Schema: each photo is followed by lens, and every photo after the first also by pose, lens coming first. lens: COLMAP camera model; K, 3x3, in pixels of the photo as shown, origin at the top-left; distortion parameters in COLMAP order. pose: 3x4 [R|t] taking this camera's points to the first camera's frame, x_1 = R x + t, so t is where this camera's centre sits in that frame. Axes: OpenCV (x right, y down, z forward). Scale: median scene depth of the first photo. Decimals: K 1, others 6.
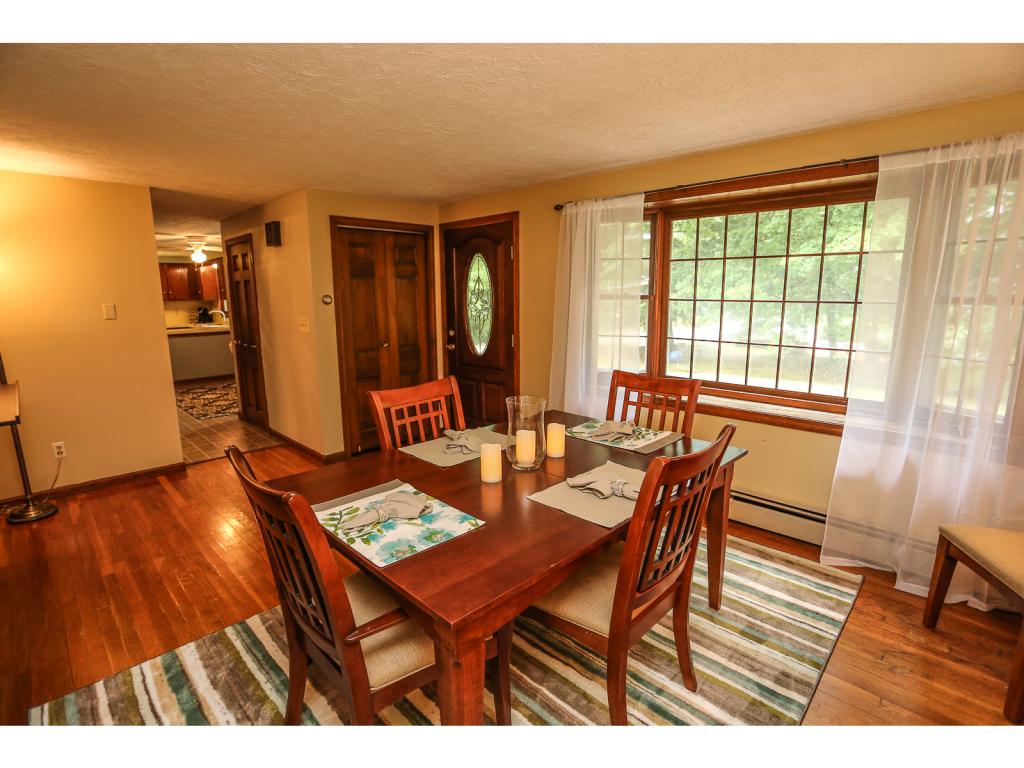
lens RADIAL K [[517.5, 0, 511.0], [0, 517.5, 388.8], [0, 0, 1]] dist [-0.038669, 0.000718]
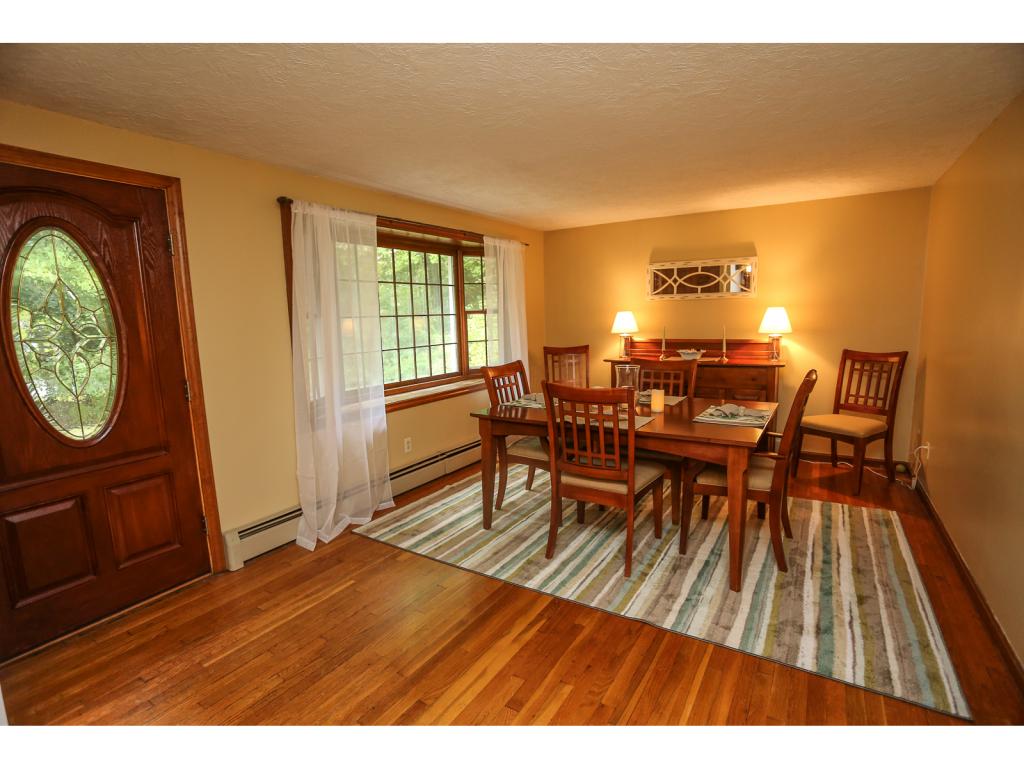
lens RADIAL K [[517.5, 0, 511.0], [0, 517.5, 388.8], [0, 0, 1]] dist [-0.038669, 0.000718]
pose [[-0.230773, -0.121794, 0.965355, -0.887820], [0.209773, 0.962576, 0.171590, -0.159233], [-0.950126, 0.242104, -0.196588, 1.029935]]
